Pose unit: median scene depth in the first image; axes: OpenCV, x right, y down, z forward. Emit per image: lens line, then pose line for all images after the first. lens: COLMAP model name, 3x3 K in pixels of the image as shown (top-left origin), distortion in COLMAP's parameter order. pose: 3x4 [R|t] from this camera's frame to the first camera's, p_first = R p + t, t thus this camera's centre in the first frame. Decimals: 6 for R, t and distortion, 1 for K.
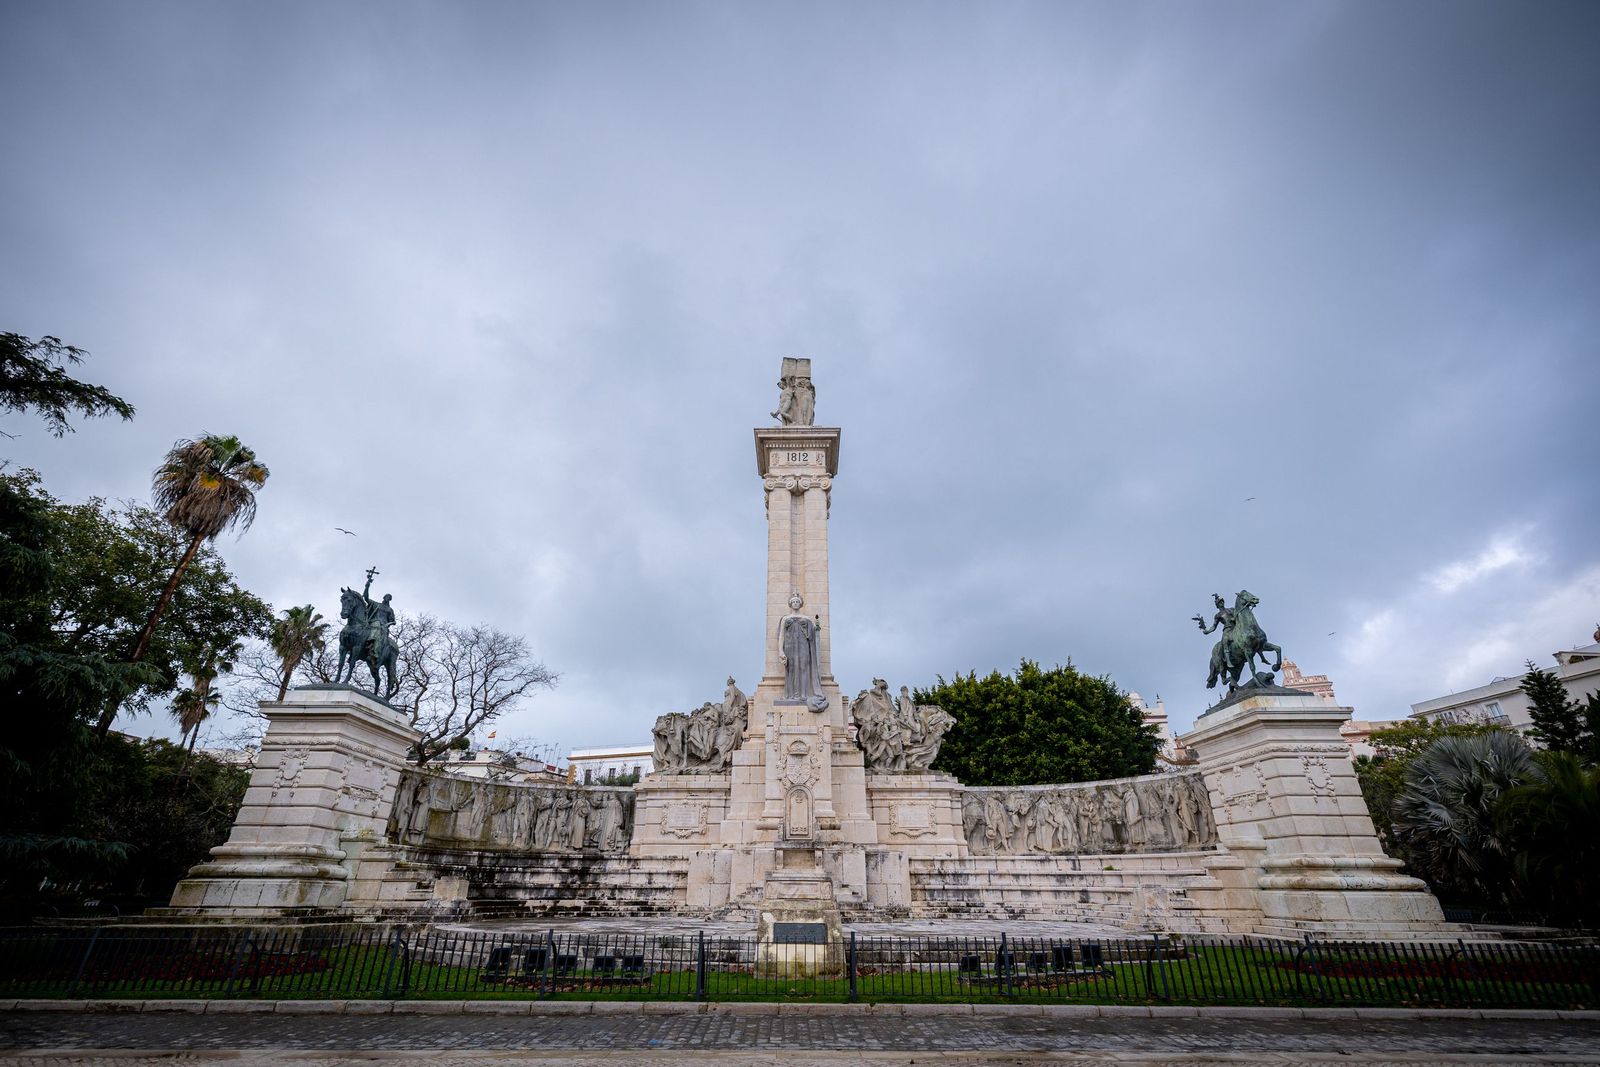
lens RADIAL K [[676.3, 0, 793.0], [0, 676.3, 532.1], [0, 0, 1]] dist [0.005265, -0.001974]
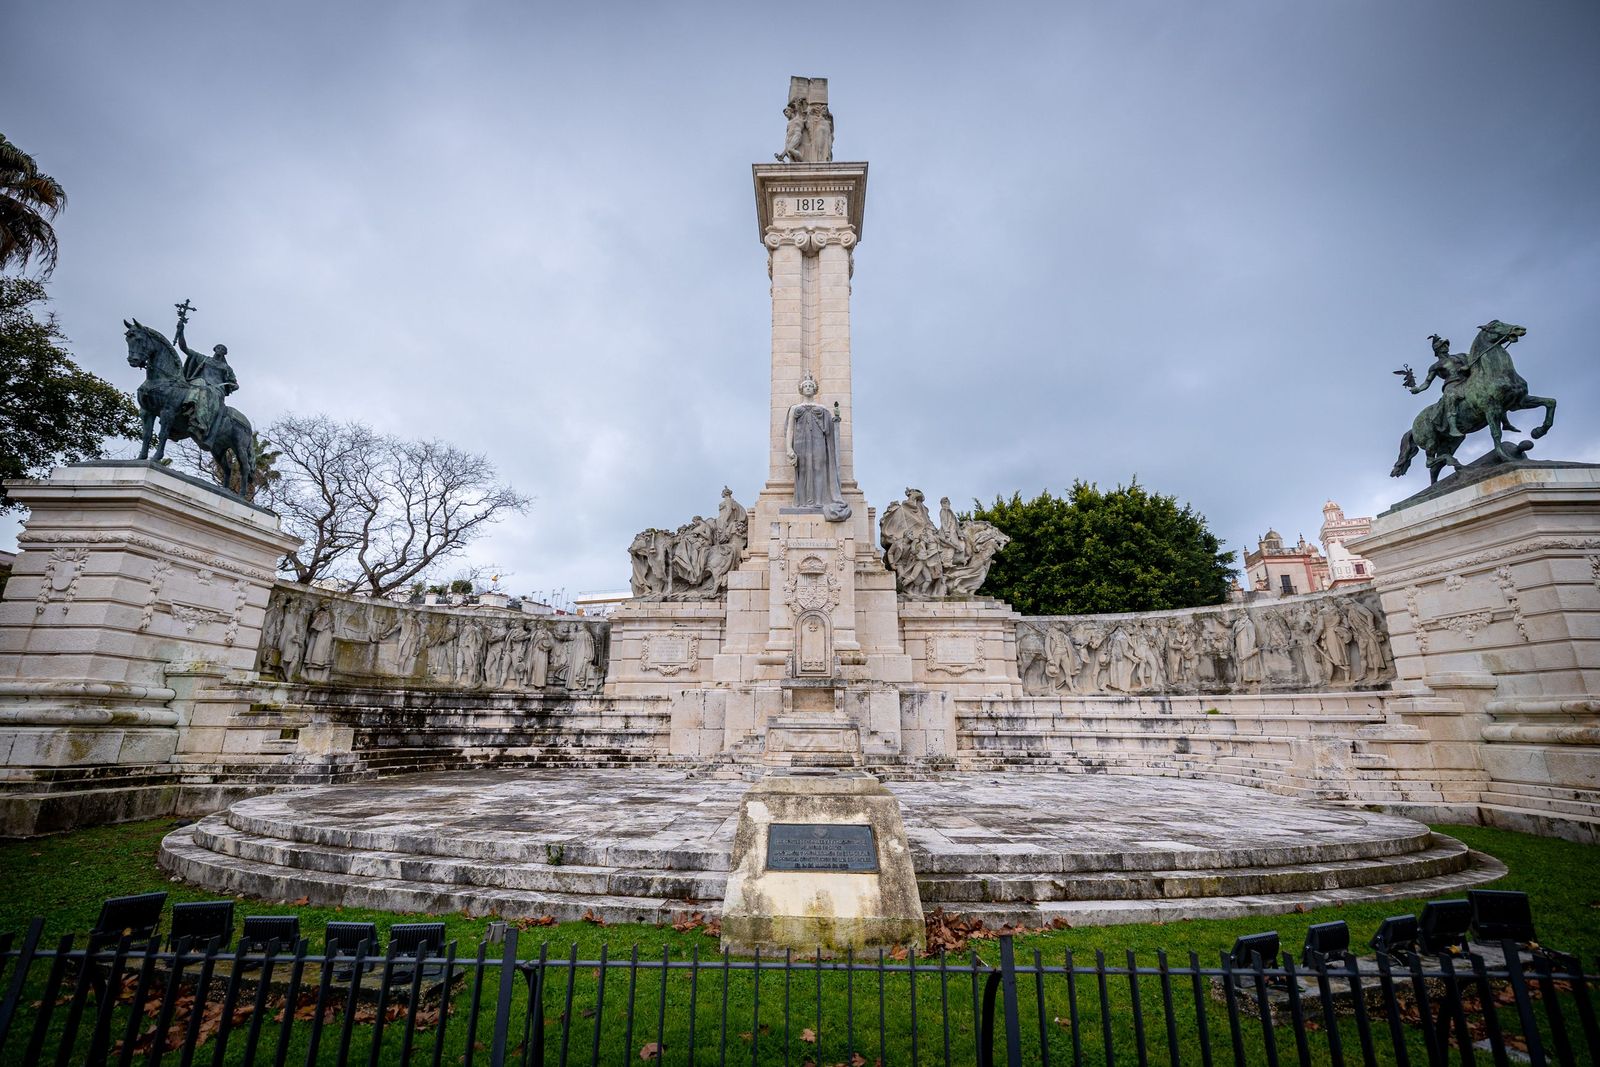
lens RADIAL K [[676.3, 0, 796.6], [0, 676.3, 528.6], [0, 0, 1]] dist [0.005265, -0.001974]
pose [[0.999932, -0.001295, -0.011592, -0.000718], [0.003625, 0.979109, 0.203303, 0.128686], [0.011086, -0.203331, 0.979047, 0.271921]]
